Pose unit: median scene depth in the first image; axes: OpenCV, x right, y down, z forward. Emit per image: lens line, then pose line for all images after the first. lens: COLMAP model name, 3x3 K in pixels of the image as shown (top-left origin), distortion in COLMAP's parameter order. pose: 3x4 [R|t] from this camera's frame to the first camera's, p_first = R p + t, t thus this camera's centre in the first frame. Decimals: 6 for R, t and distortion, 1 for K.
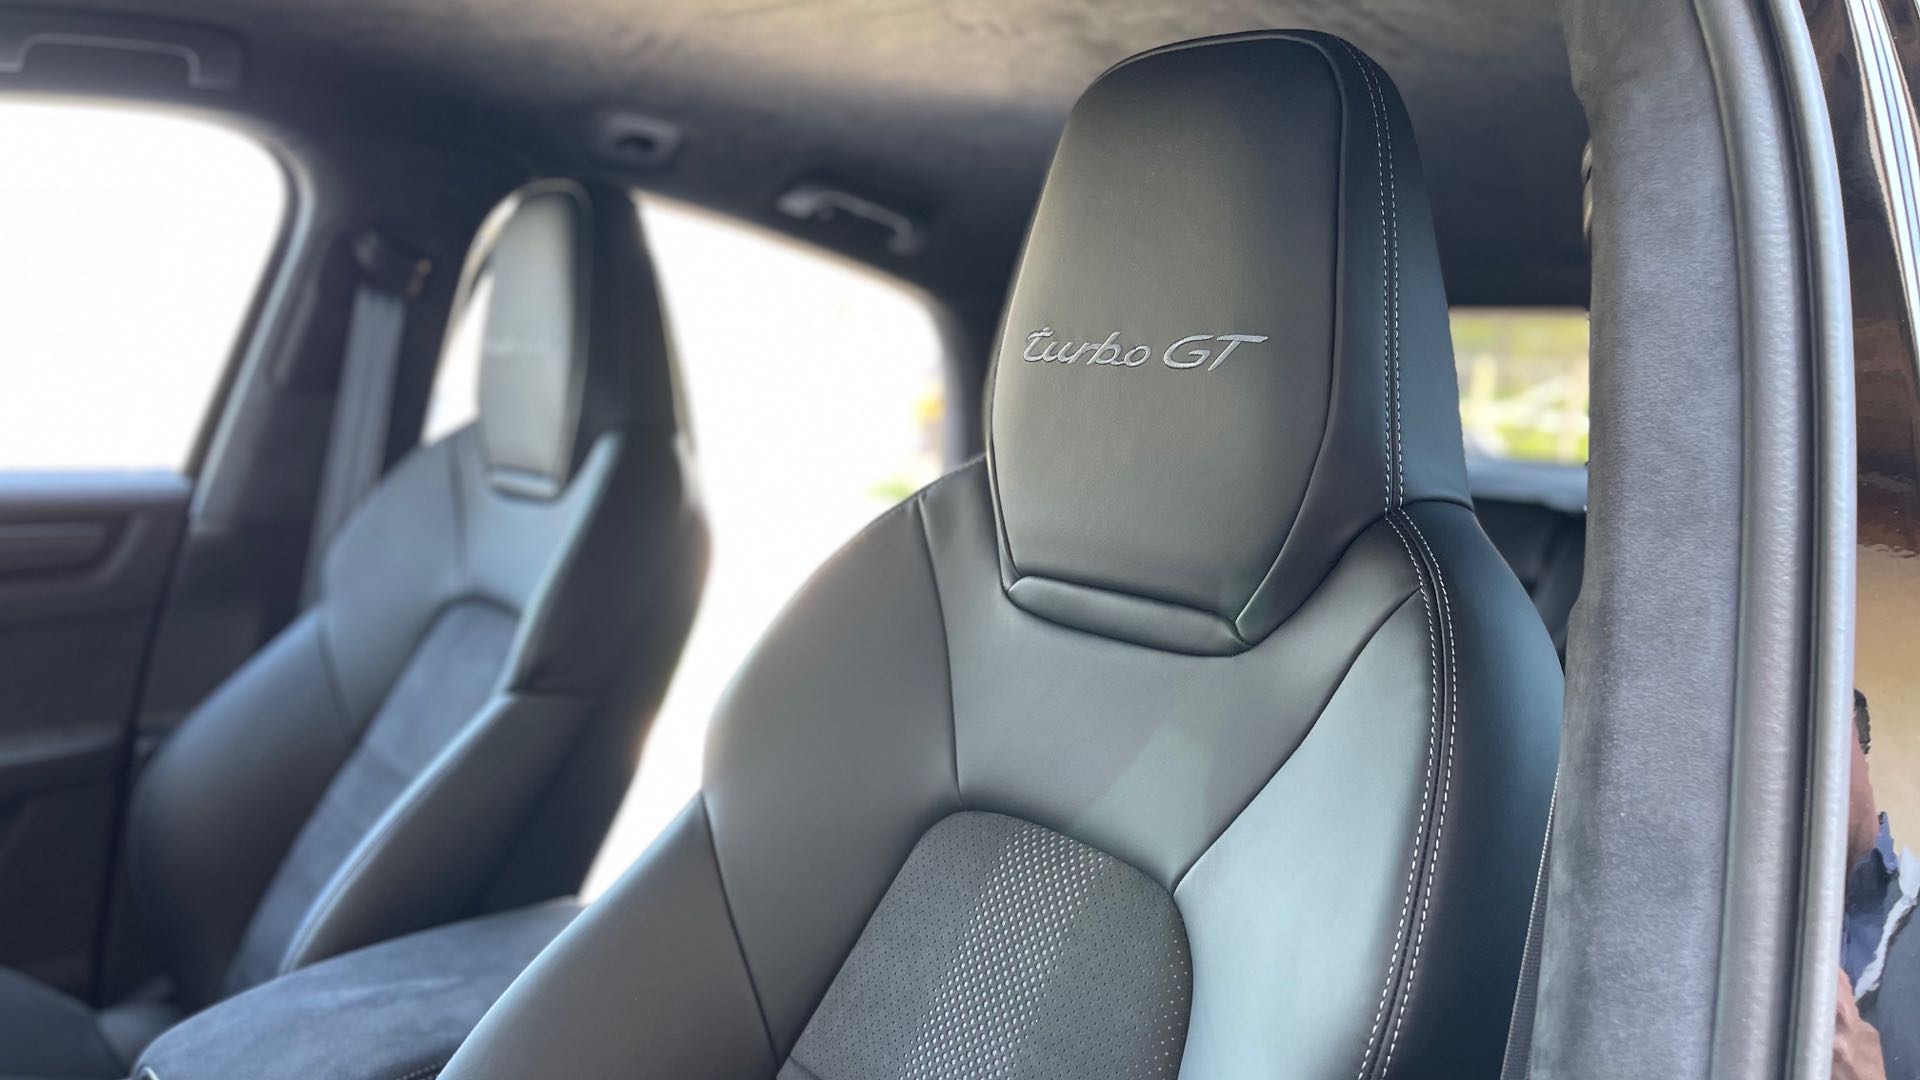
lens RADIAL K [[1494.9, 0, 961.2], [0, 1494.9, 537.0], [0, 0, 1]] dist [0.007023, 0.005733]
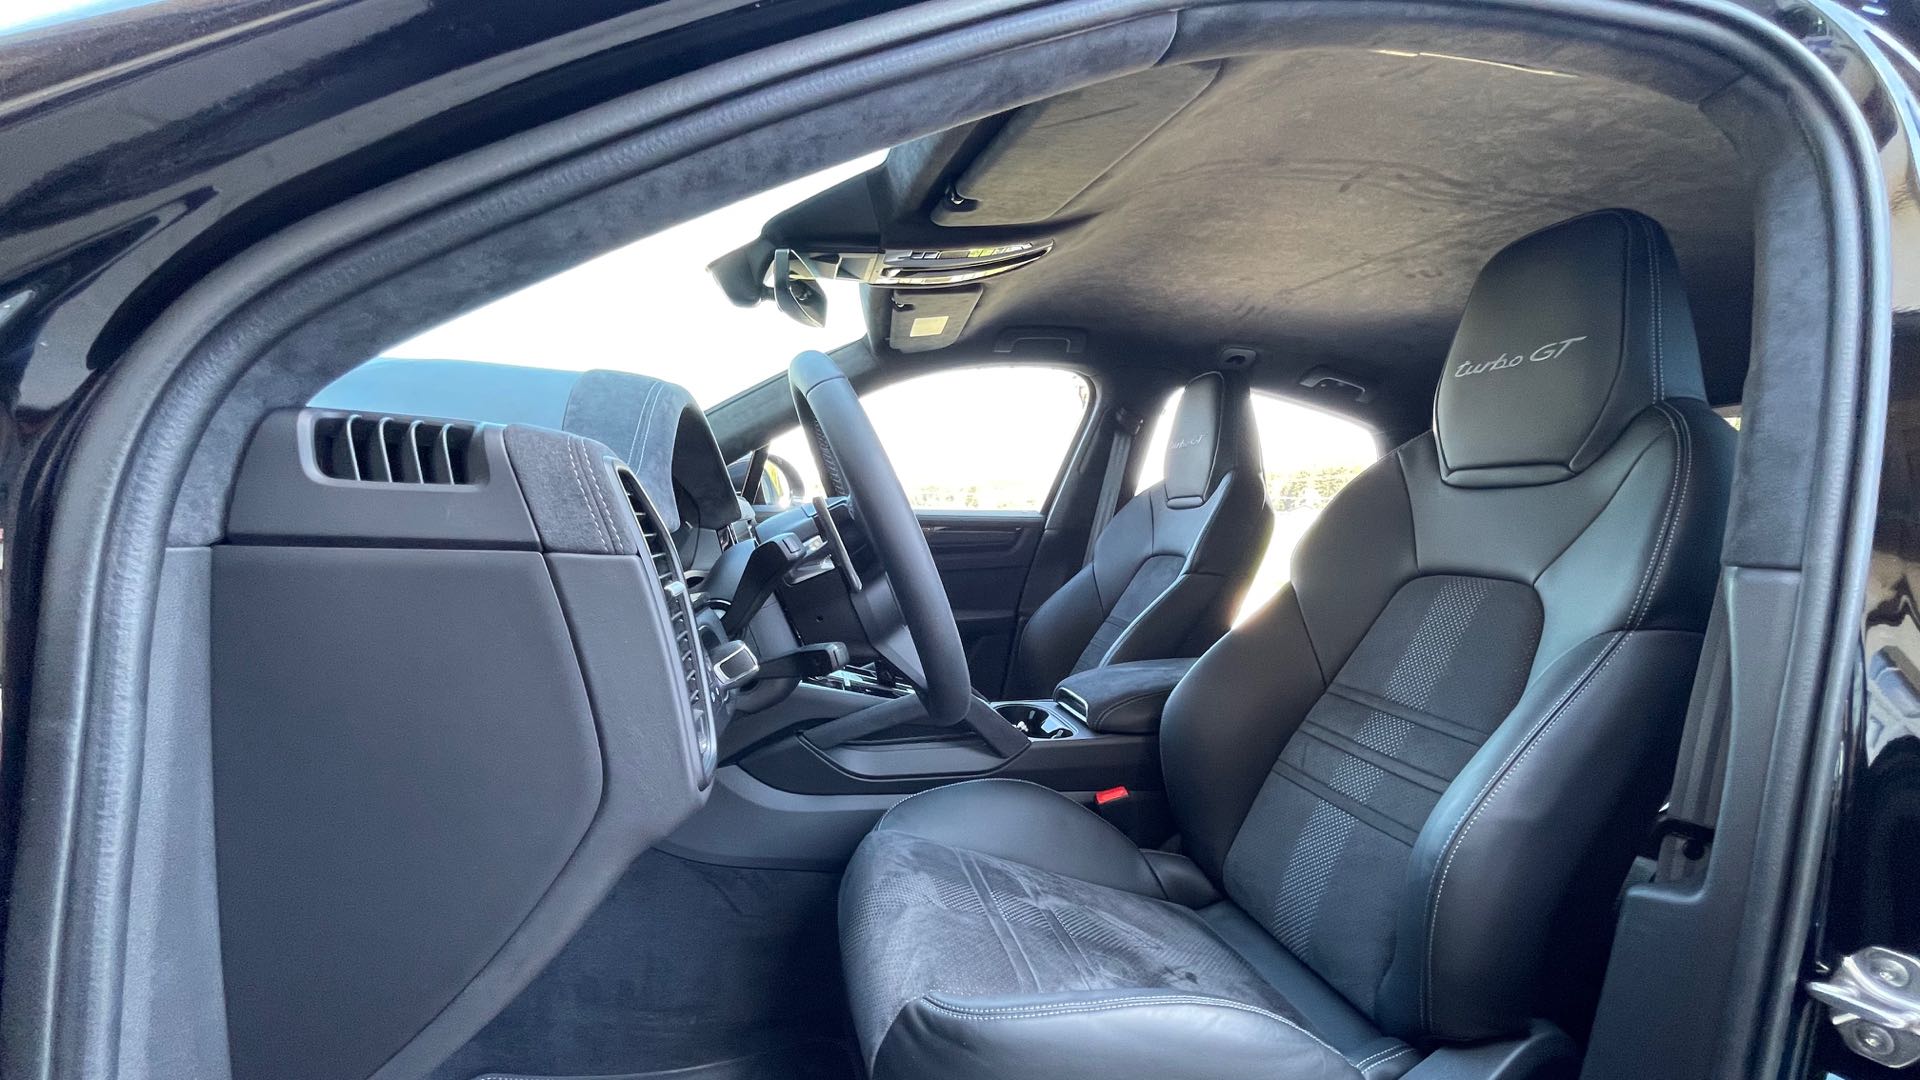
lens RADIAL K [[723.0, 0, 962.1], [0, 723.0, 547.8], [0, 0, 1]] dist [-0.000599, -0.000030]
pose [[0.870541, 0.013657, -0.491906, -0.039779], [-0.047788, 0.997236, -0.056884, 0.139532], [0.489769, 0.073027, 0.868788, -0.203549]]
